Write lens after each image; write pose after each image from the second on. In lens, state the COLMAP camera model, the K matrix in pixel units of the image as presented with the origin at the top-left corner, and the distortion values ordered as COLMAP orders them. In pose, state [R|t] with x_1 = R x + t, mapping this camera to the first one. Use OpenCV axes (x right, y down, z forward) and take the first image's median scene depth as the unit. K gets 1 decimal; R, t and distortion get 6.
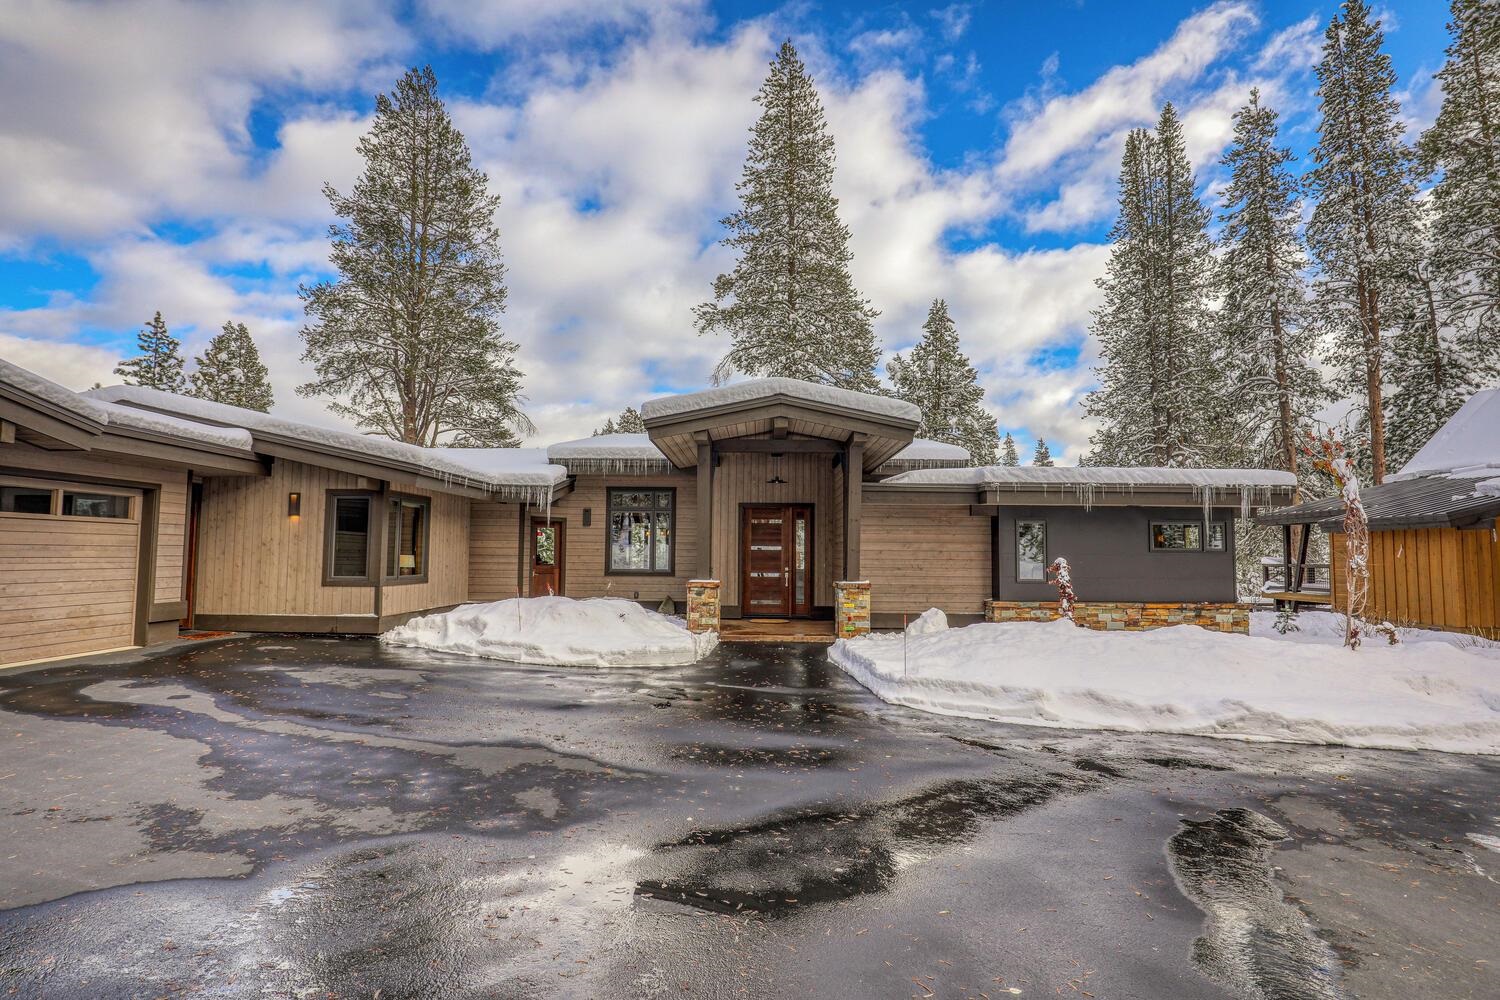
lens RADIAL K [[719.2, 0, 750.0], [0, 719.2, 500.0], [0, 0, 1]] dist [-0.022924, -0.000041]
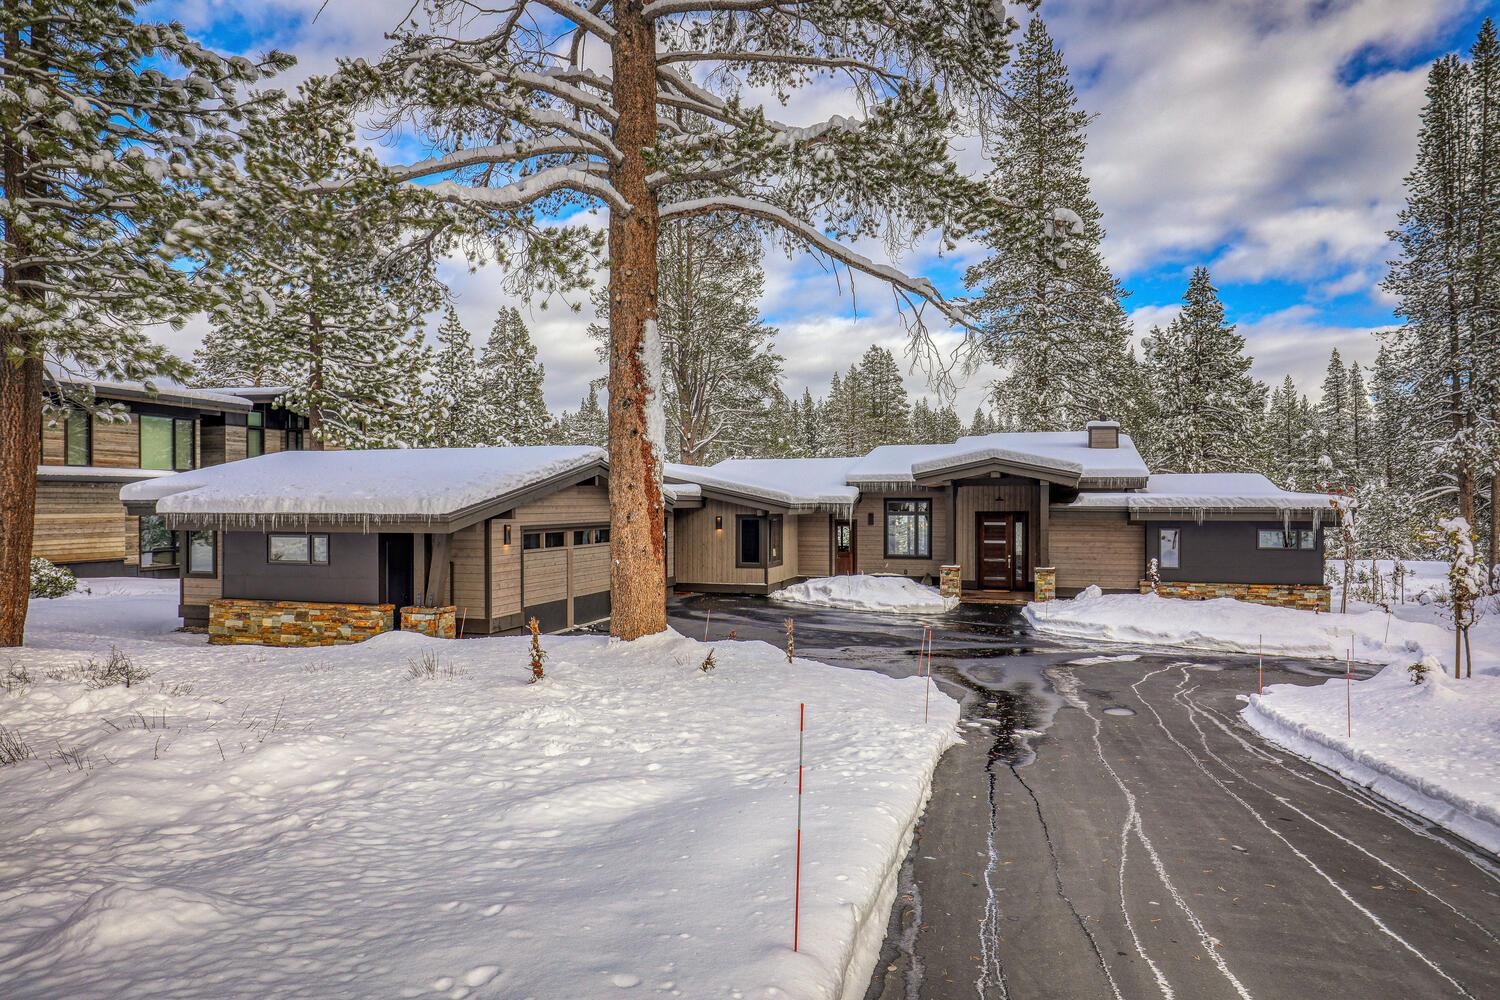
lens RADIAL K [[944.8, 0, 750.0], [0, 944.8, 500.0], [0, 0, 1]] dist [-0.000060, 0.000220]
pose [[0.957689, -0.009732, -0.287639, 0.120067], [0.030704, 0.997179, 0.068491, -0.199937], [0.286161, -0.074425, 0.955287, -1.183361]]
